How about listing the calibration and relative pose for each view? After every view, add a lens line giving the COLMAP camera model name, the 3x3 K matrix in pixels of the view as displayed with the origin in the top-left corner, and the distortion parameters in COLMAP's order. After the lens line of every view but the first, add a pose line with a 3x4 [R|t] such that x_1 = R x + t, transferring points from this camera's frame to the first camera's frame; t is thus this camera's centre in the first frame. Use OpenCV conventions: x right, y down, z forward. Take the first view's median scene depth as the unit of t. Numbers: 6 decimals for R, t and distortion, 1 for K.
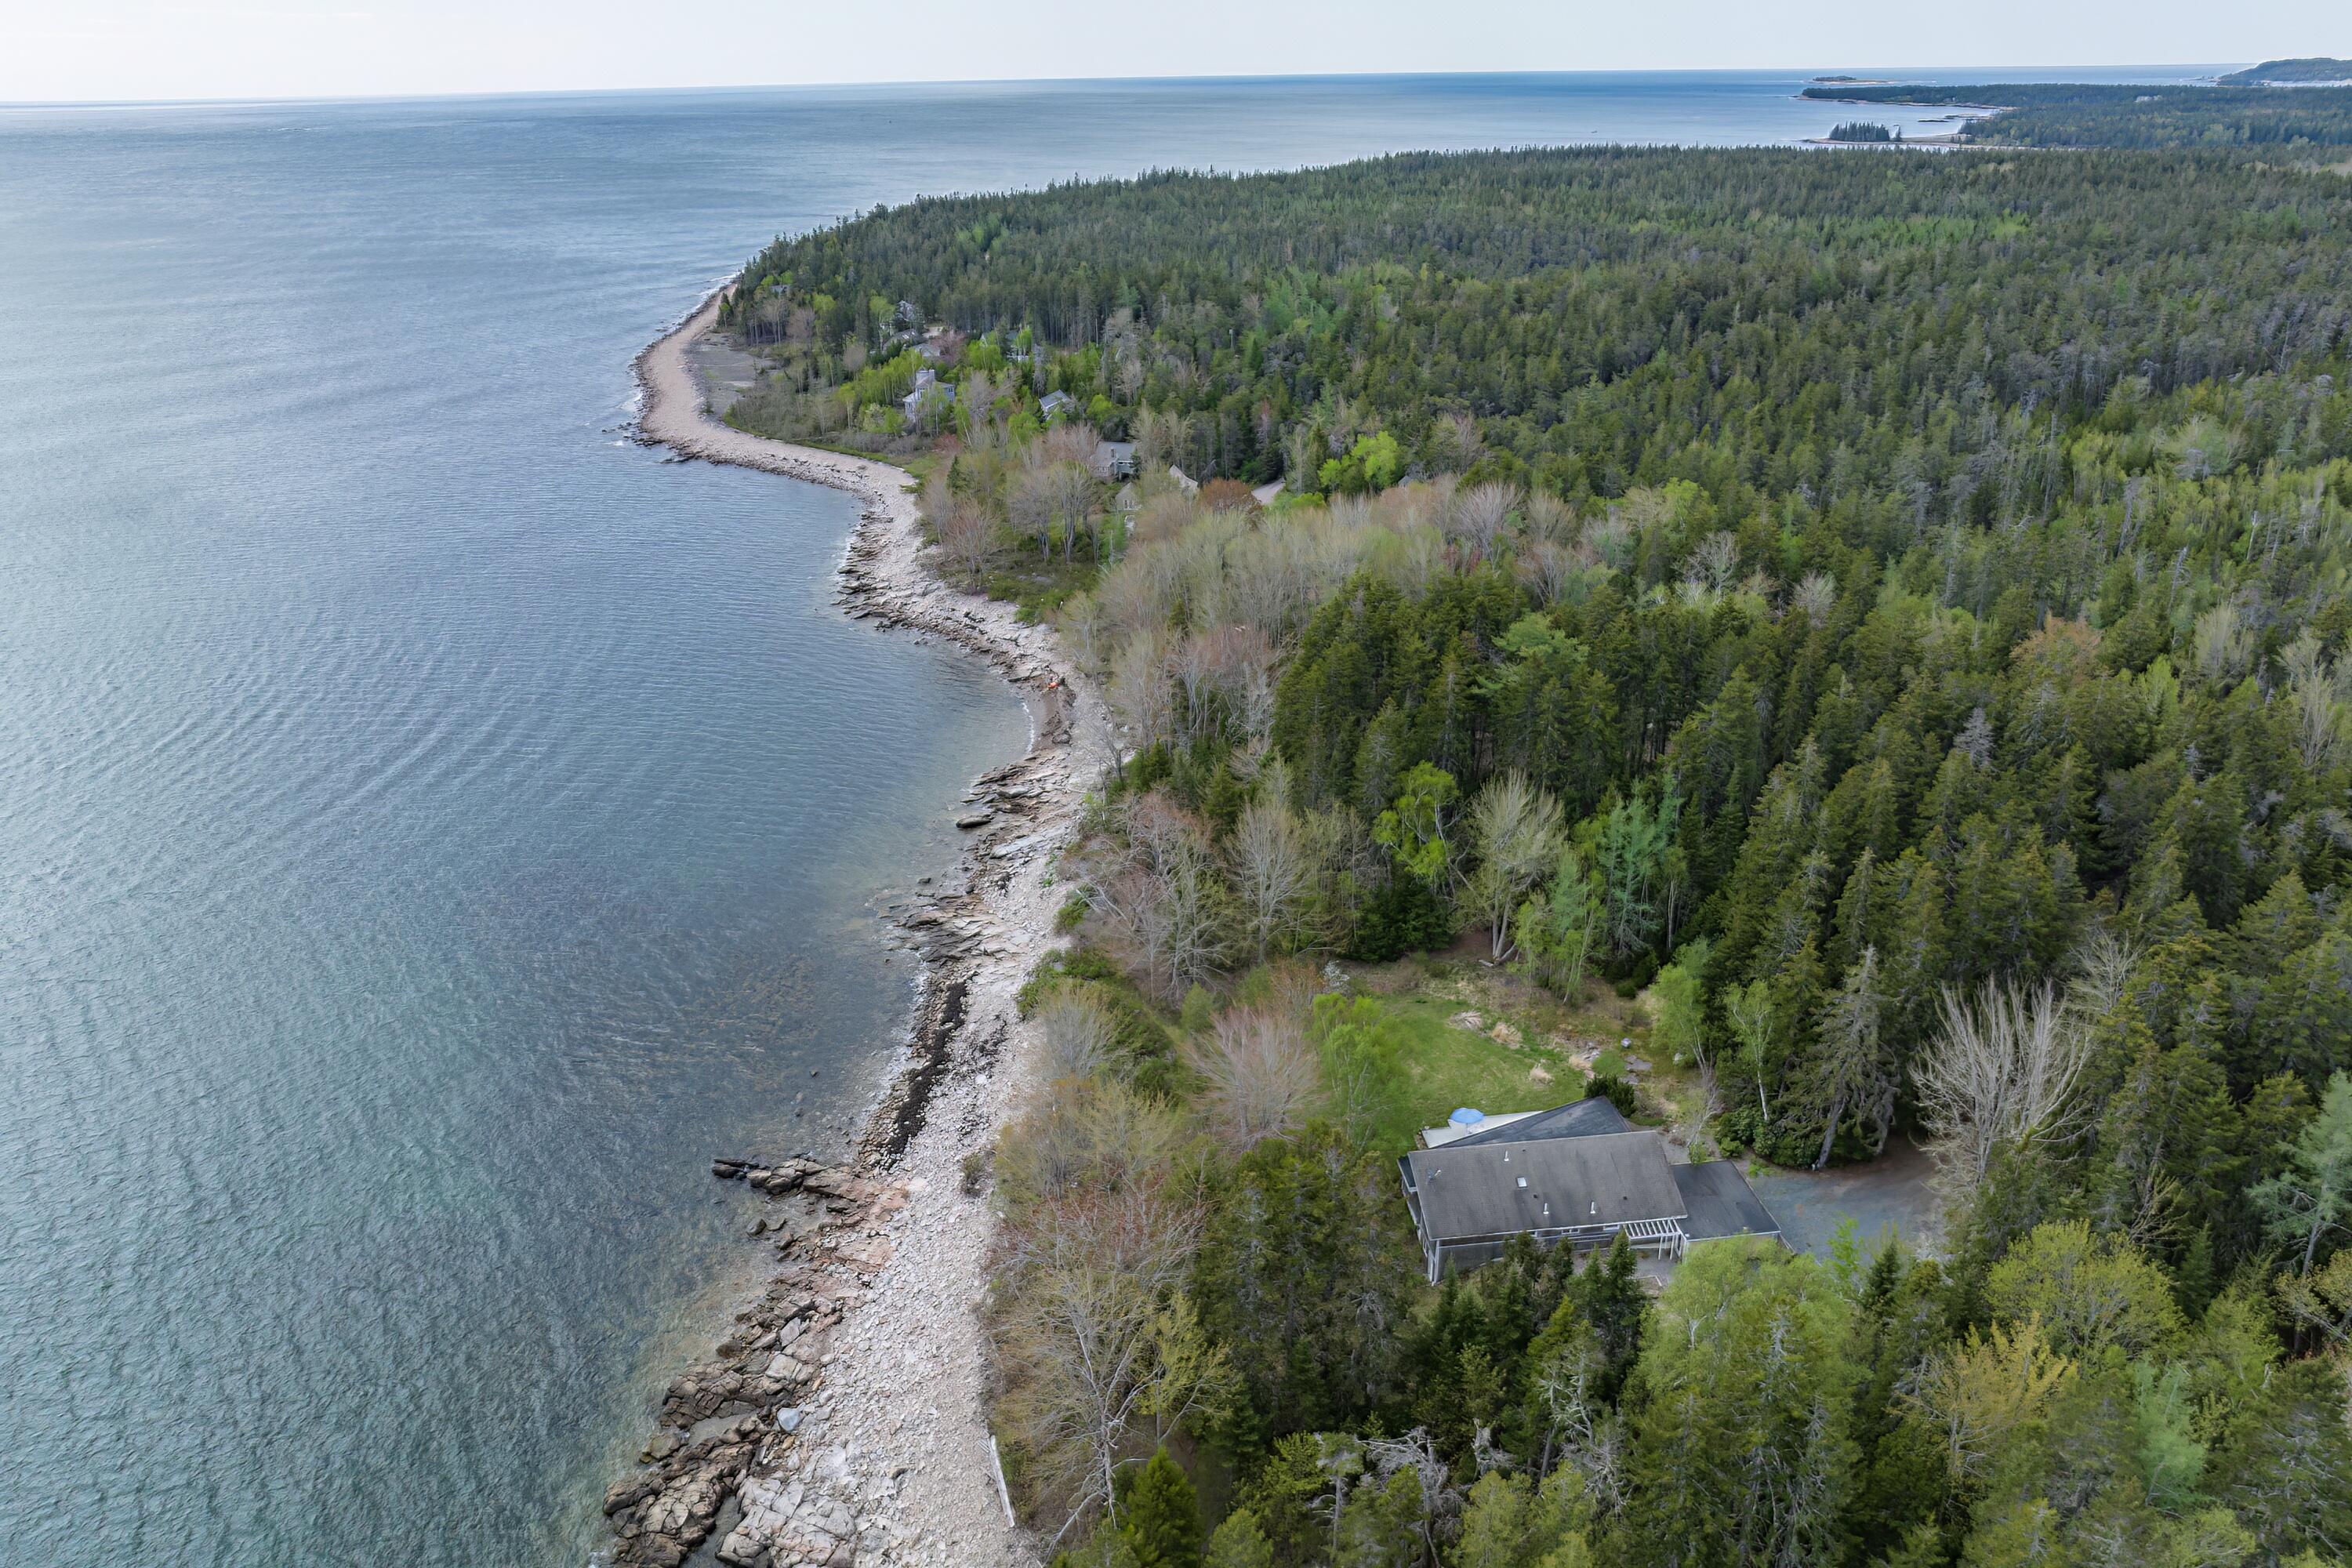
lens RADIAL K [[1650.9, 0, 1158.7], [0, 1650.9, 869.7], [0, 0, 1]] dist [-0.002346, -0.032363]
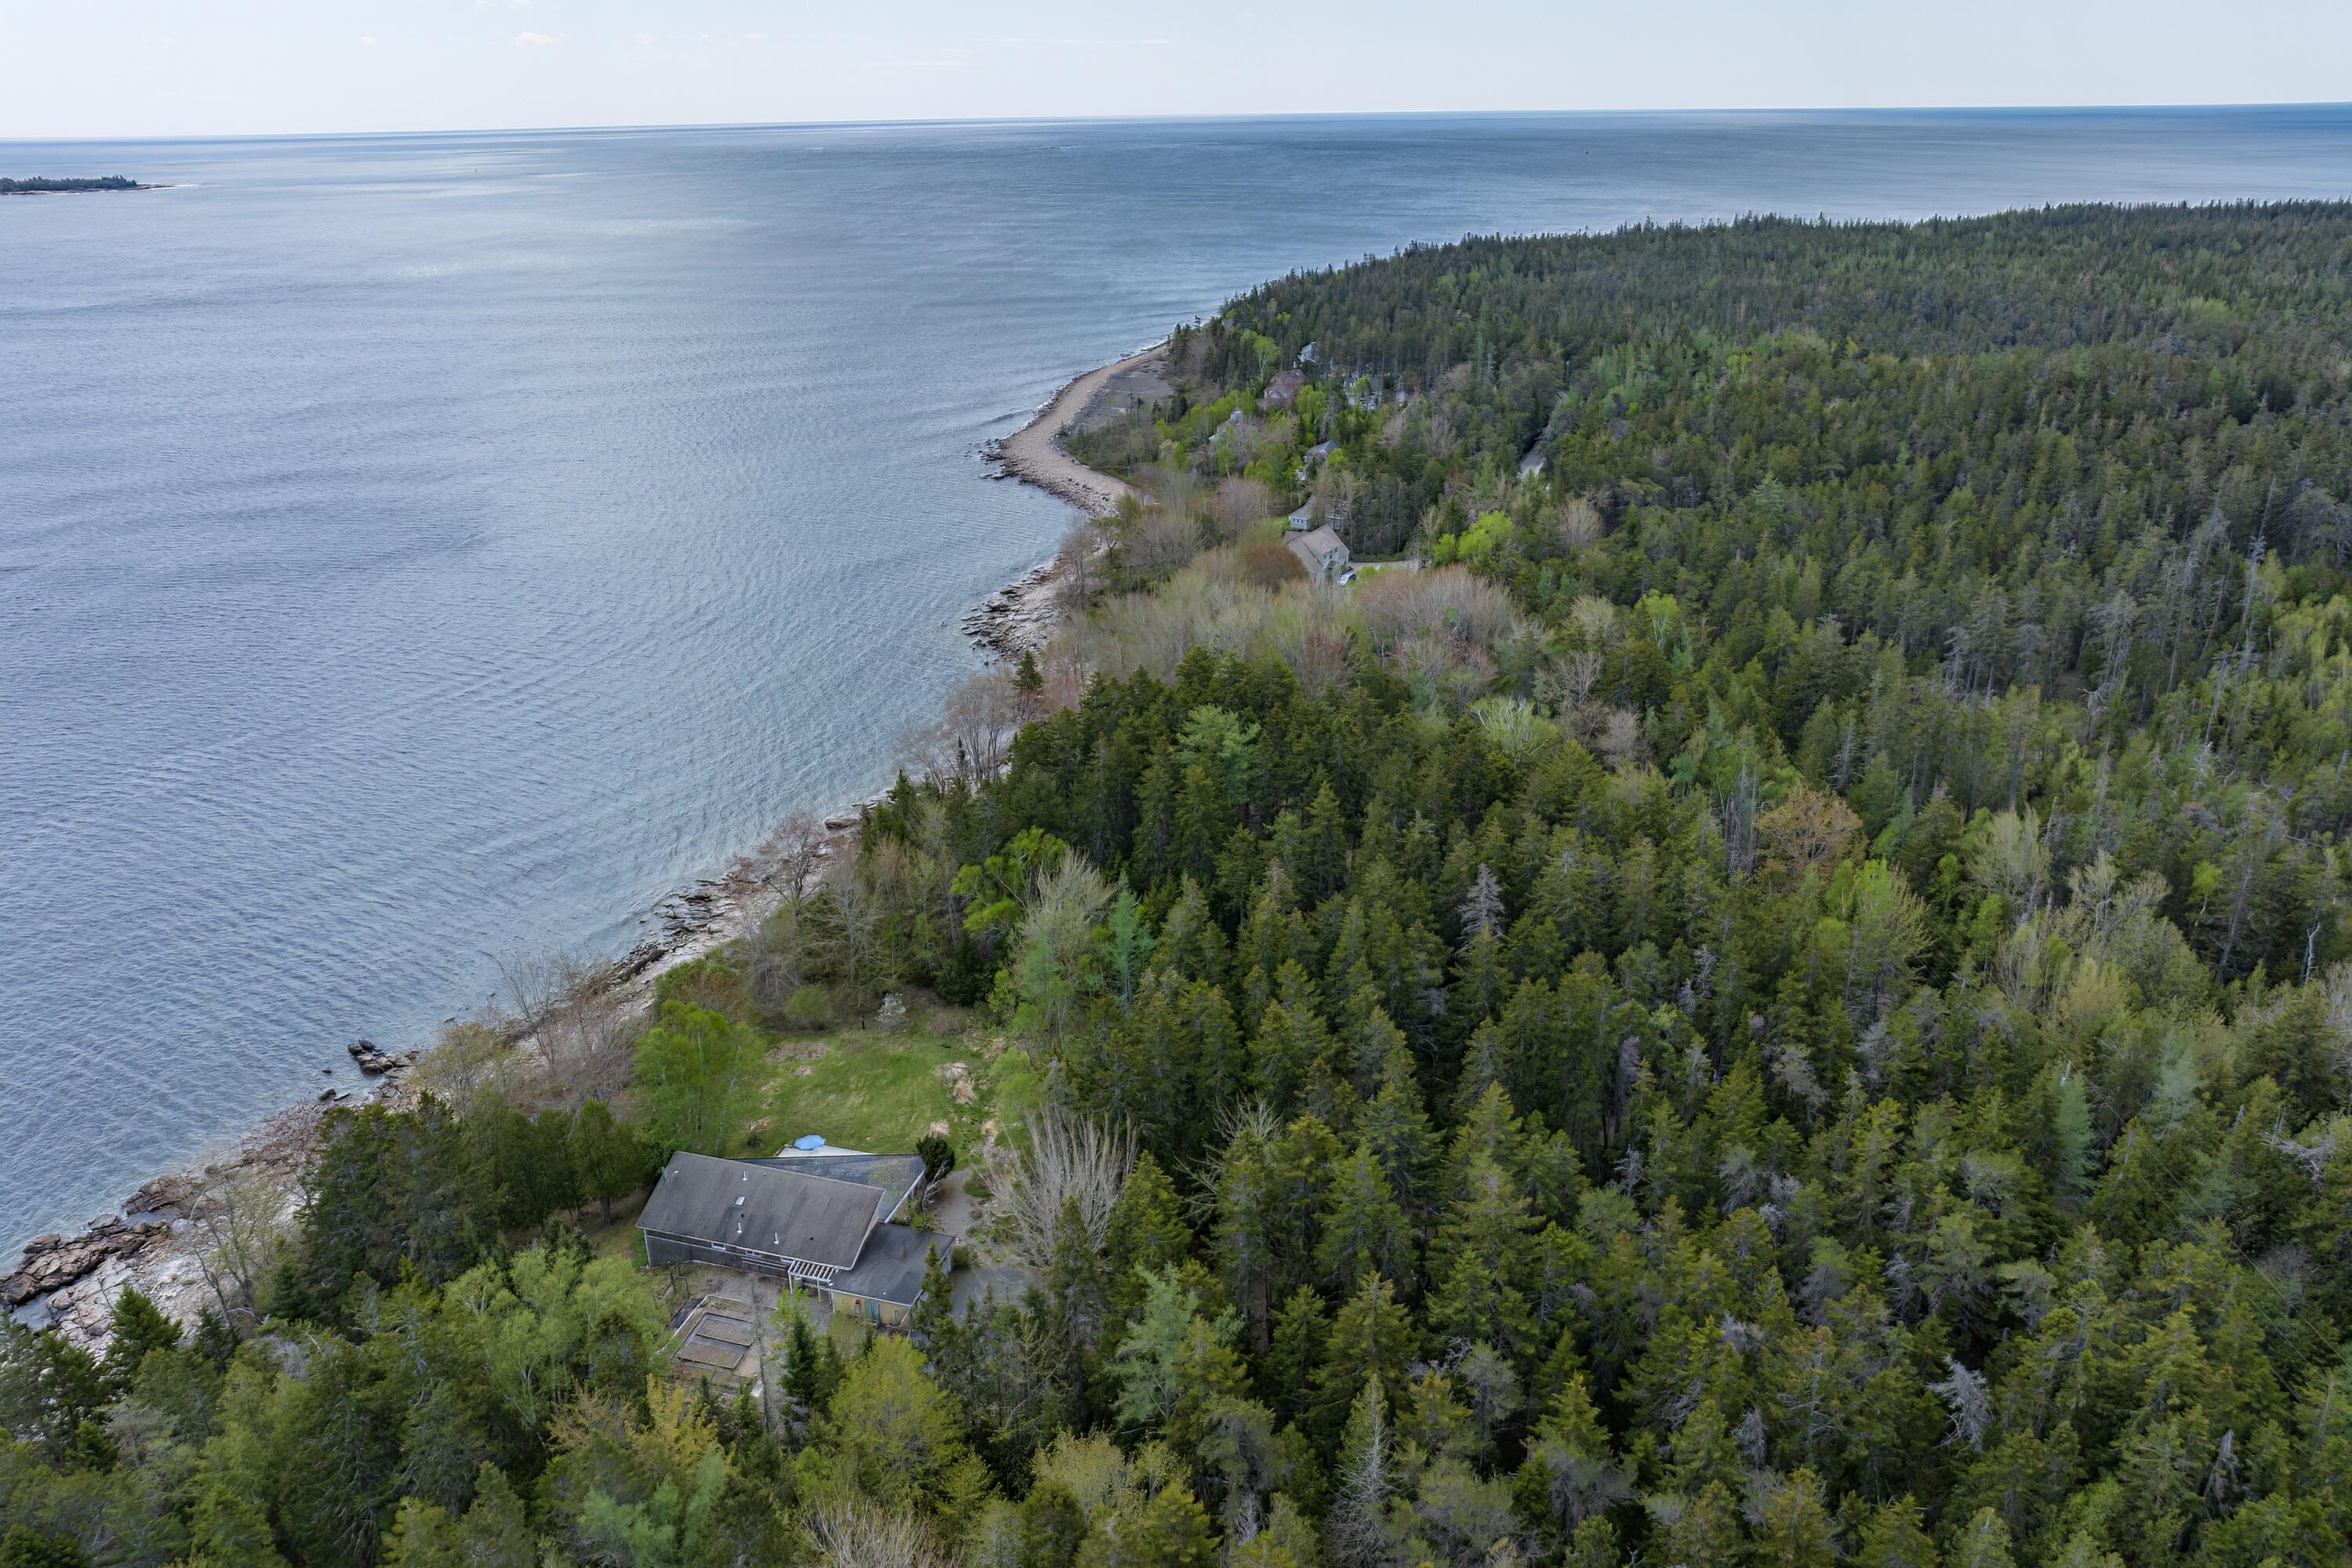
lens RADIAL K [[1650.9, 0, 1158.7], [0, 1650.9, 869.7], [0, 0, 1]] dist [-0.002346, -0.032363]
pose [[0.908538, 0.174616, -0.379562, 0.187567], [-0.179259, 0.983524, 0.023383, -0.022783], [0.377392, 0.046795, 0.924871, 0.018222]]
